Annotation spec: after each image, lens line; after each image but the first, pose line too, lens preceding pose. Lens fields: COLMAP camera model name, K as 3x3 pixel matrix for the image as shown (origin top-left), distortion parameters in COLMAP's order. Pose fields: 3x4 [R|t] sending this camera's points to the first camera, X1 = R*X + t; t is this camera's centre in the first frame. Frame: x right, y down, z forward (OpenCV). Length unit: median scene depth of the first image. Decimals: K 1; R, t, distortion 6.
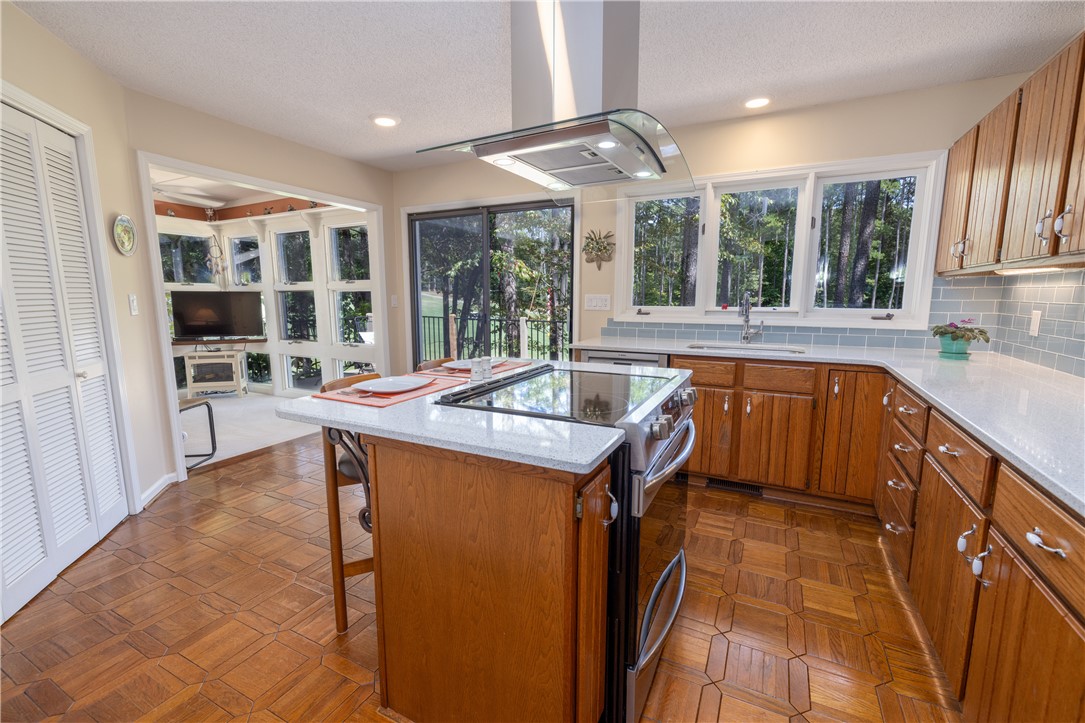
lens RADIAL K [[464.8, 0, 546.9], [0, 464.8, 362.2], [0, 0, 1]] dist [-0.004082, -0.000672]
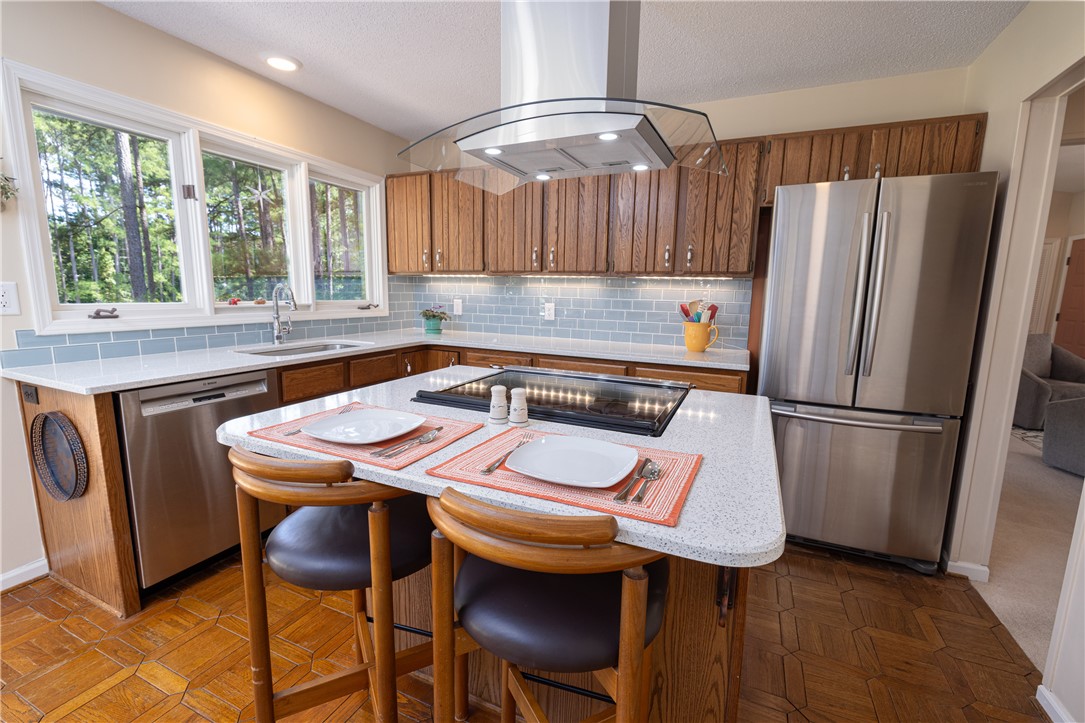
lens RADIAL K [[464.8, 0, 546.9], [0, 464.8, 362.2], [0, 0, 1]] dist [-0.004082, -0.000672]
pose [[-0.049348, -0.147023, 0.987901, -0.303653], [0.131159, 0.979587, 0.152338, -0.049226], [-0.990132, 0.137090, -0.029057, 0.366181]]
